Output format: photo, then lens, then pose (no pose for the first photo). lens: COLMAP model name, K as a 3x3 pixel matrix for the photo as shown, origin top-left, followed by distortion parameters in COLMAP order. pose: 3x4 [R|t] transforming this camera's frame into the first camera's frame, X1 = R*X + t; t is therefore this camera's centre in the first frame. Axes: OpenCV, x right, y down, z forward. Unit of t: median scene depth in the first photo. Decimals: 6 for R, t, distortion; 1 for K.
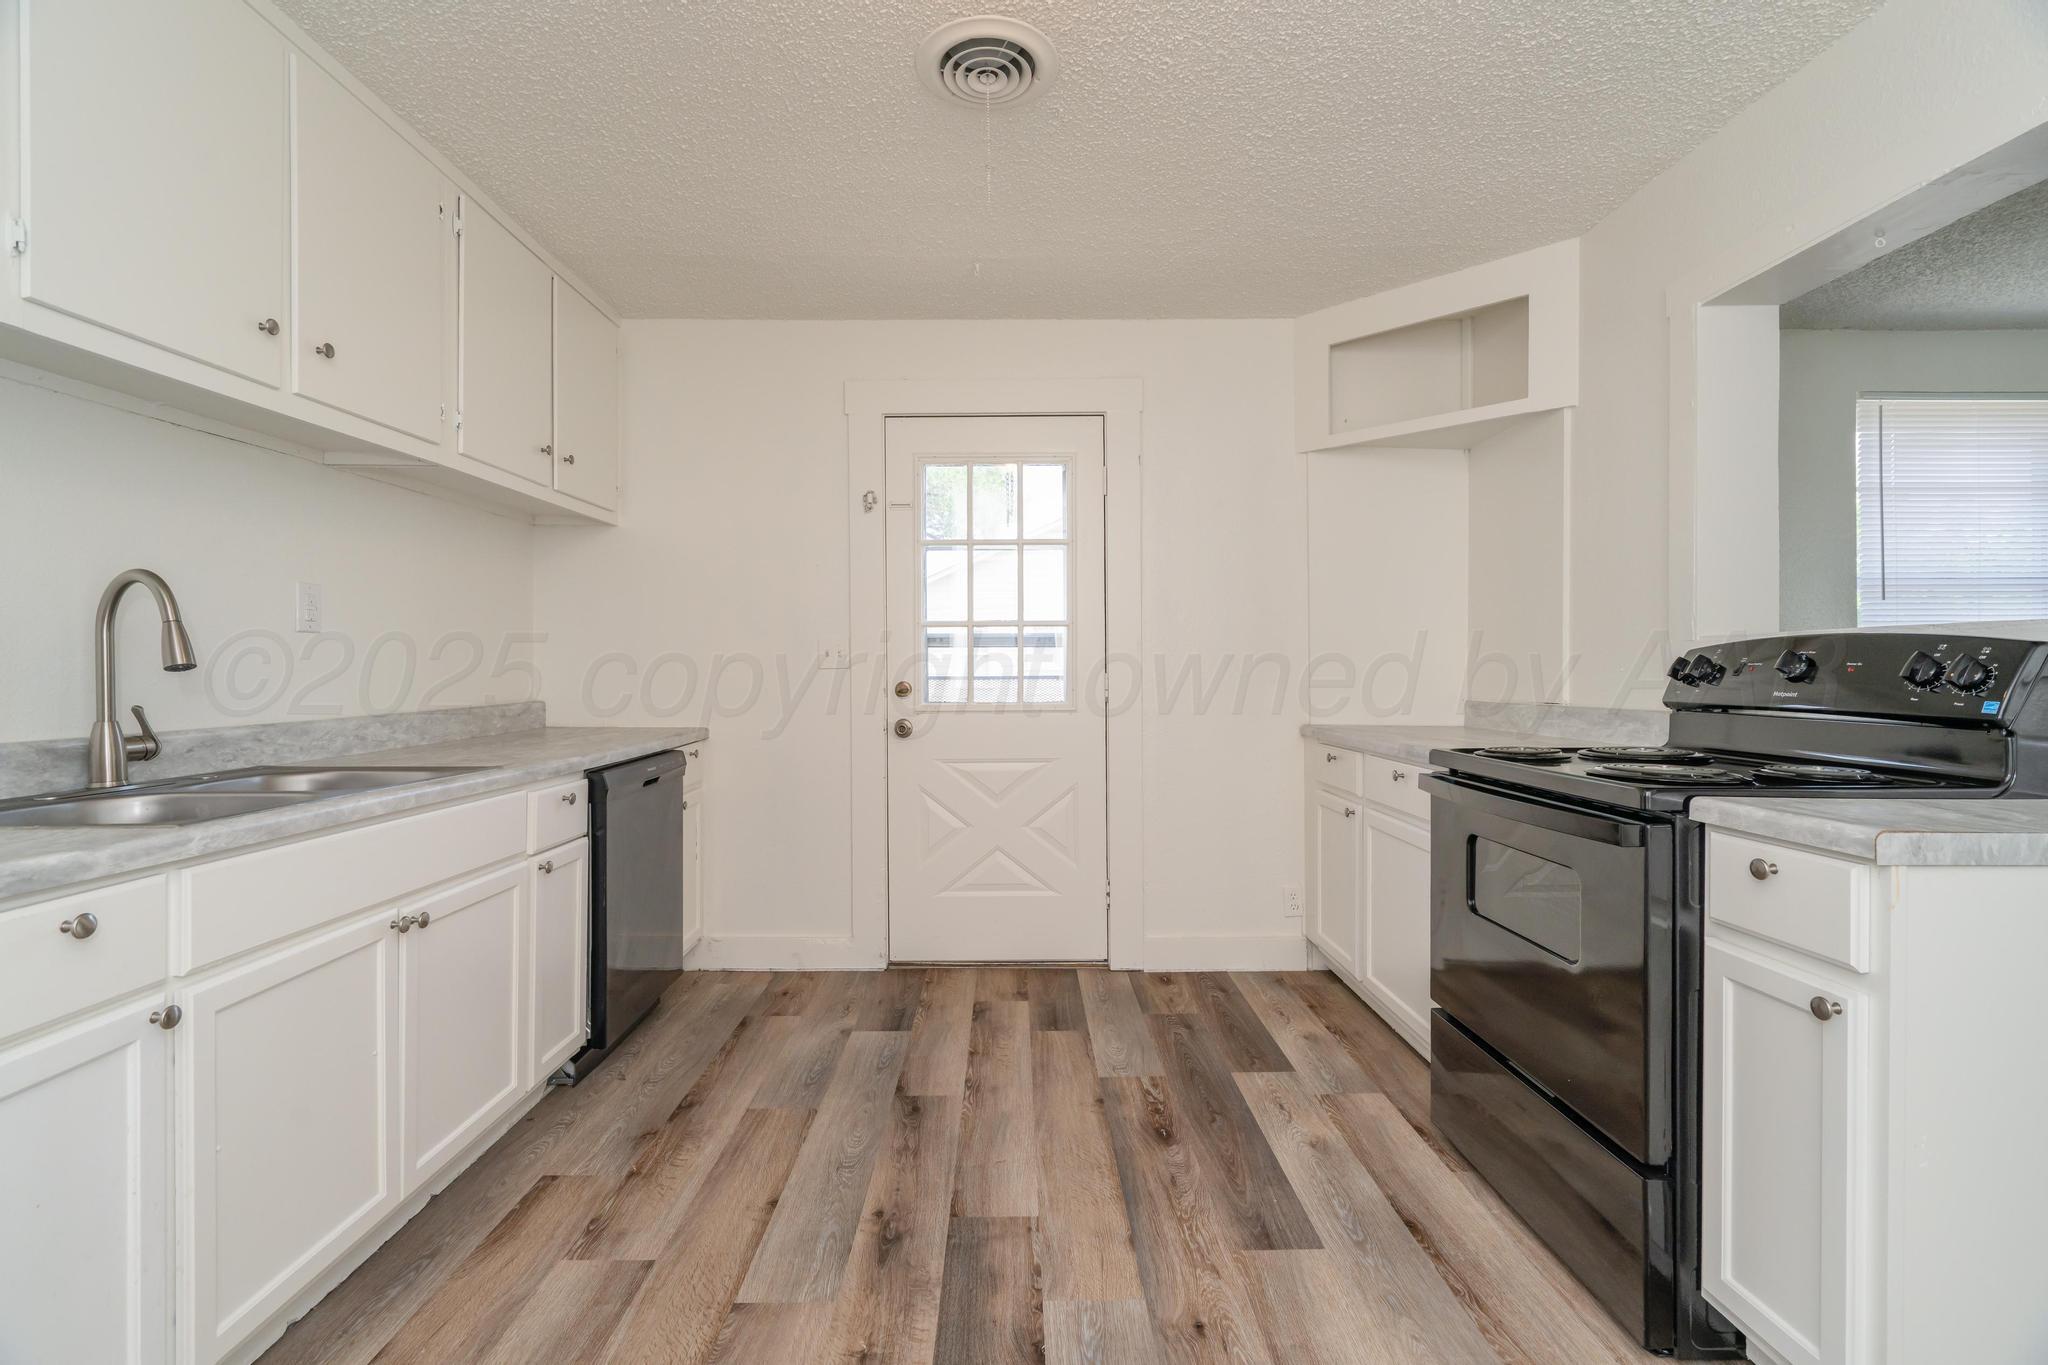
lens RADIAL K [[928.7, 0, 1019.0], [0, 928.7, 670.4], [0, 0, 1]] dist [-0.005172, 0.000550]
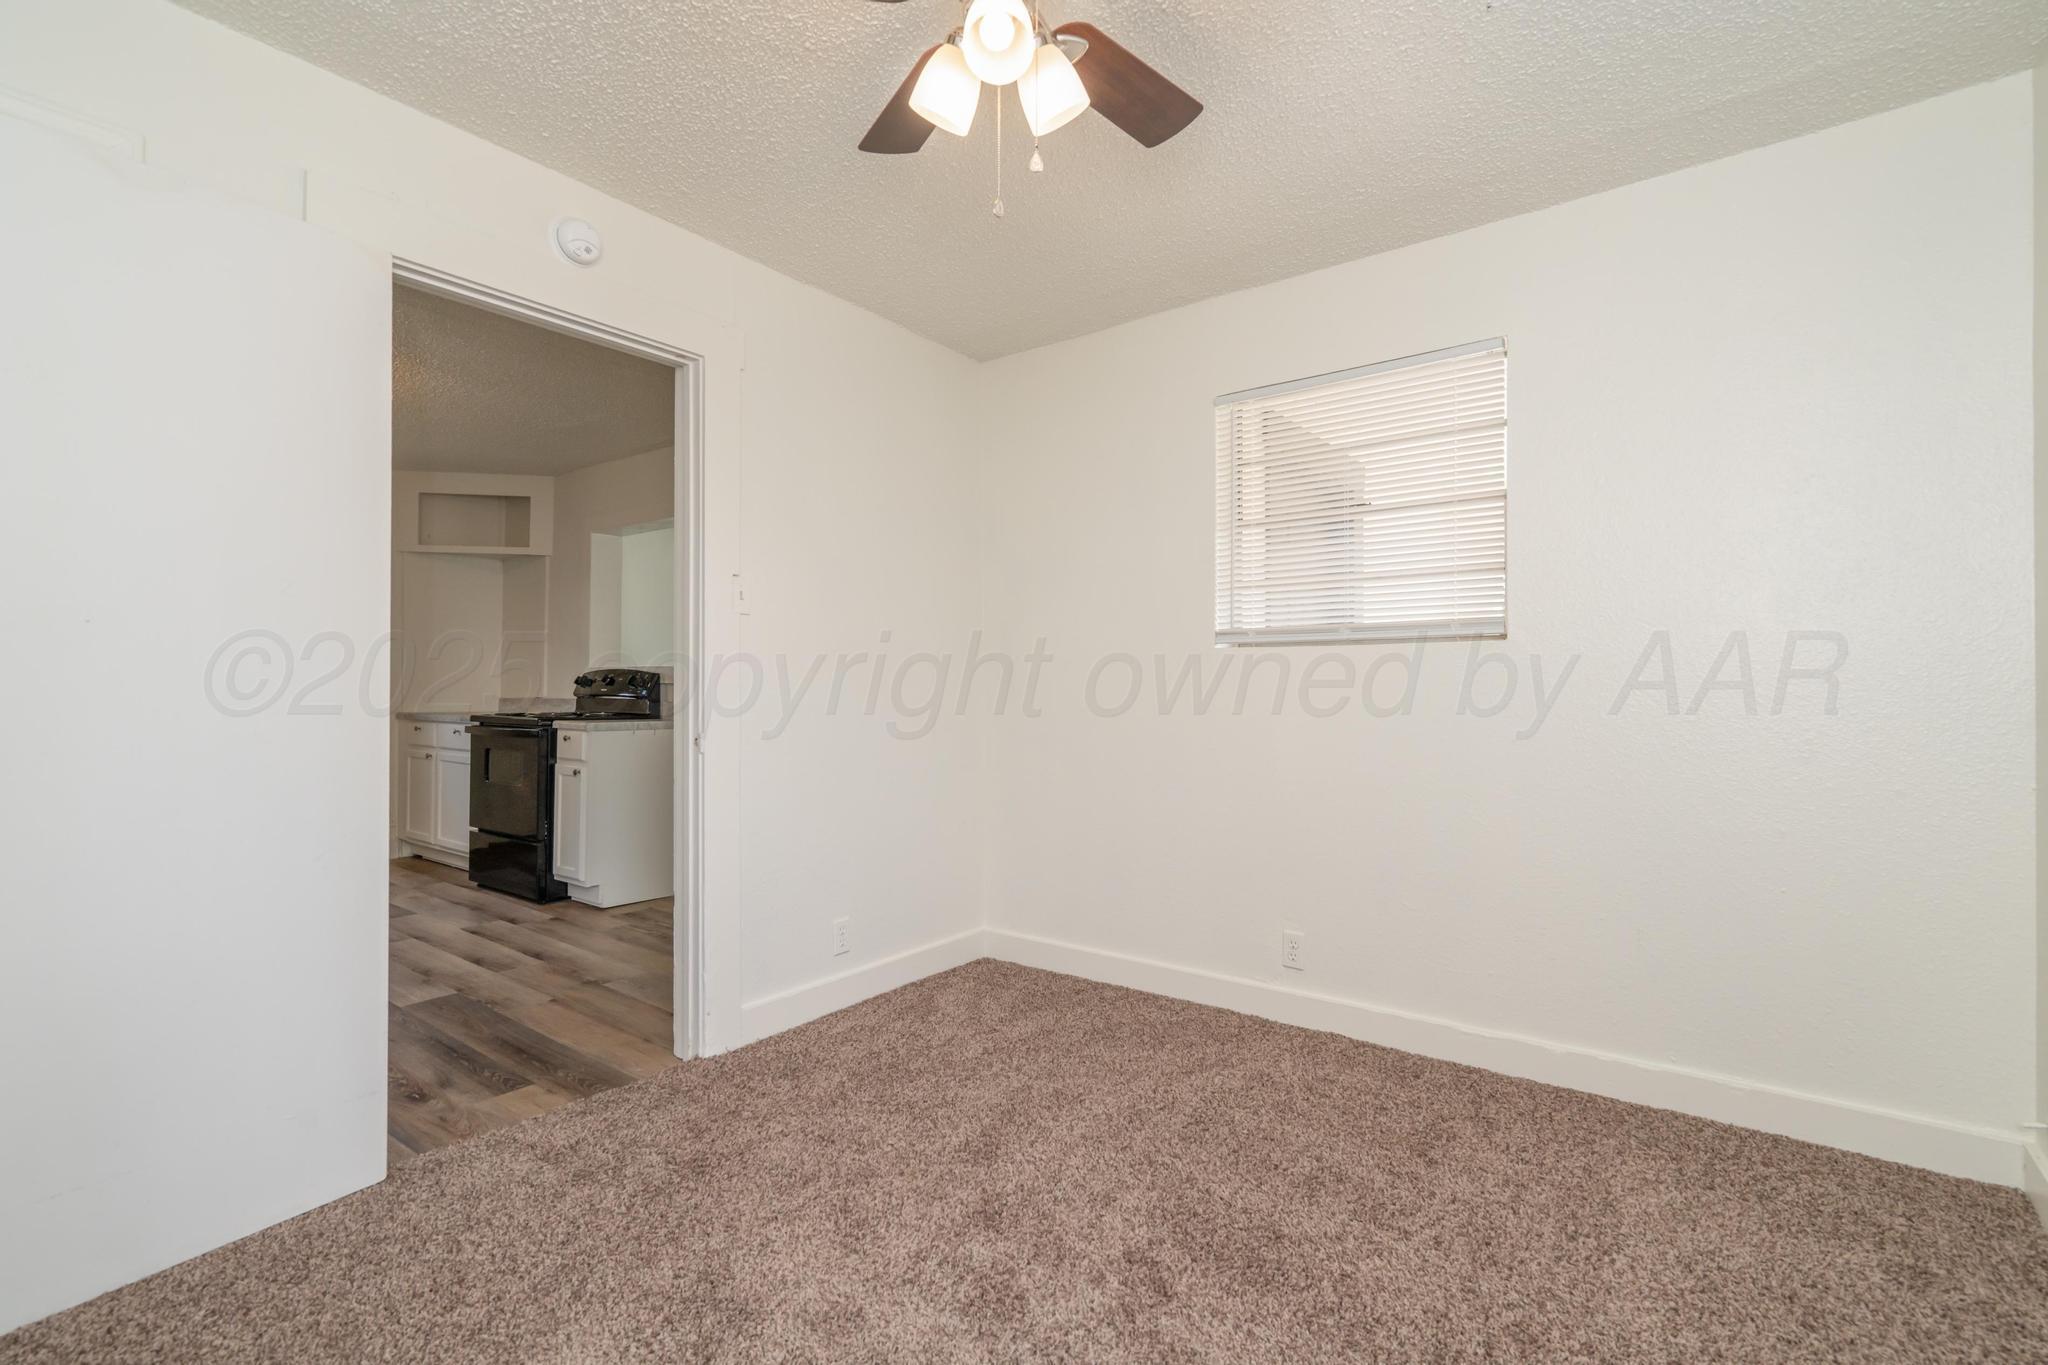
lens RADIAL K [[923.5, 0, 1021.5], [0, 923.5, 682.9], [0, 0, 1]] dist [-0.013176, 0.007703]
pose [[0.604421, 0.008144, 0.796623, -0.488288], [-0.005215, 0.999967, -0.006266, 0.012002], [-0.796648, -0.000367, 0.604443, -1.307816]]
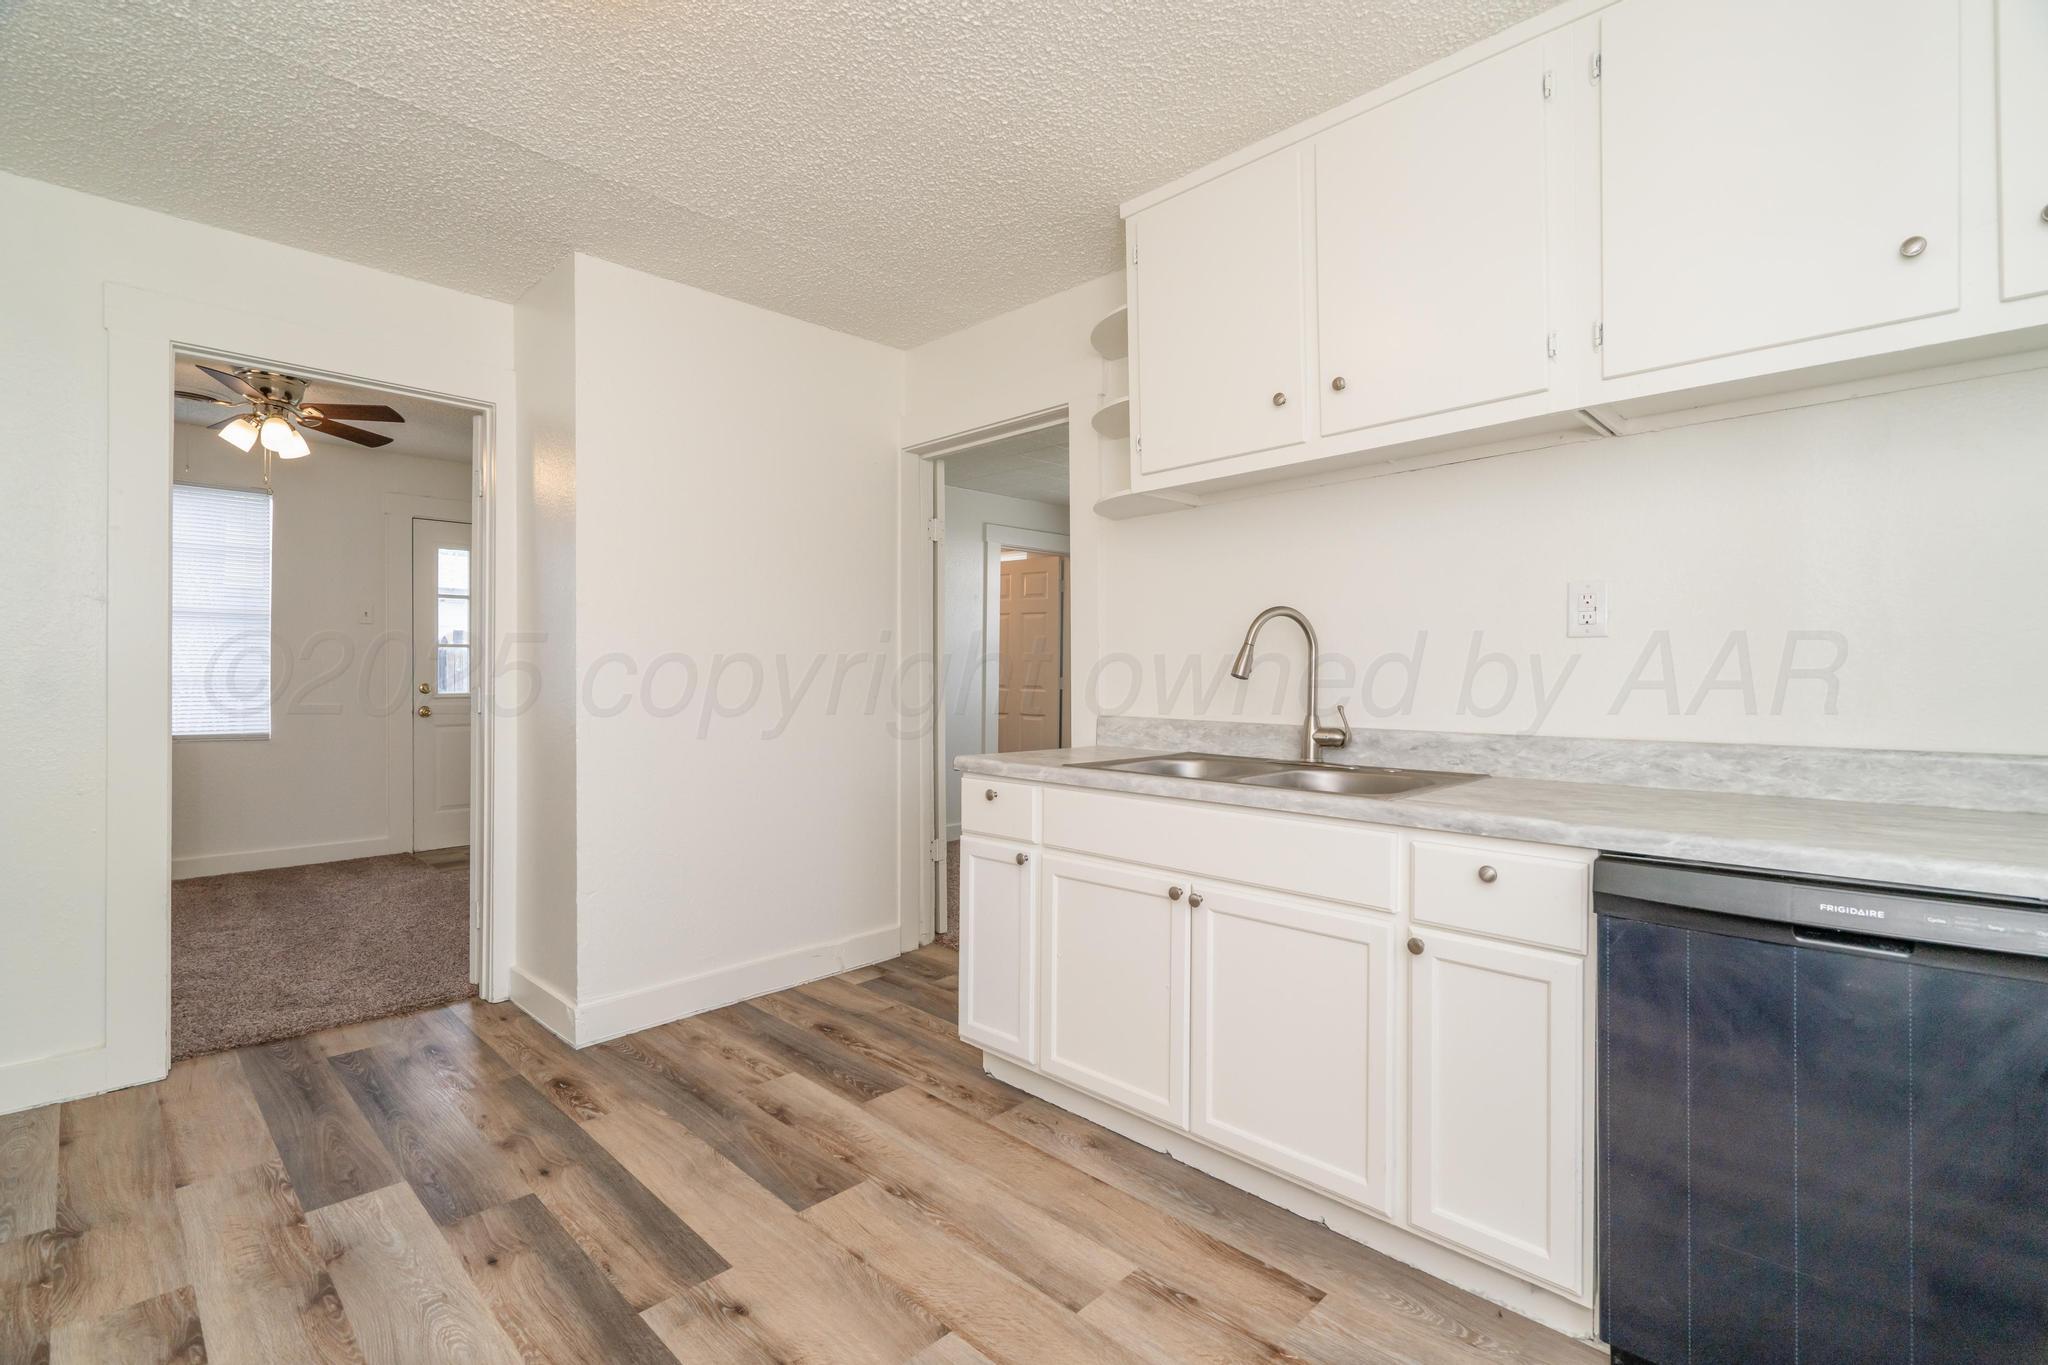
lens RADIAL K [[925.6, 0, 1016.3], [0, 925.6, 689.1], [0, 0, 1]] dist [0.000743, 0.000114]
pose [[-0.708444, 0.010002, -0.705697, 0.222331], [-0.003437, 0.999839, 0.017622, -0.005259], [0.705759, 0.014910, -0.708295, 1.186669]]
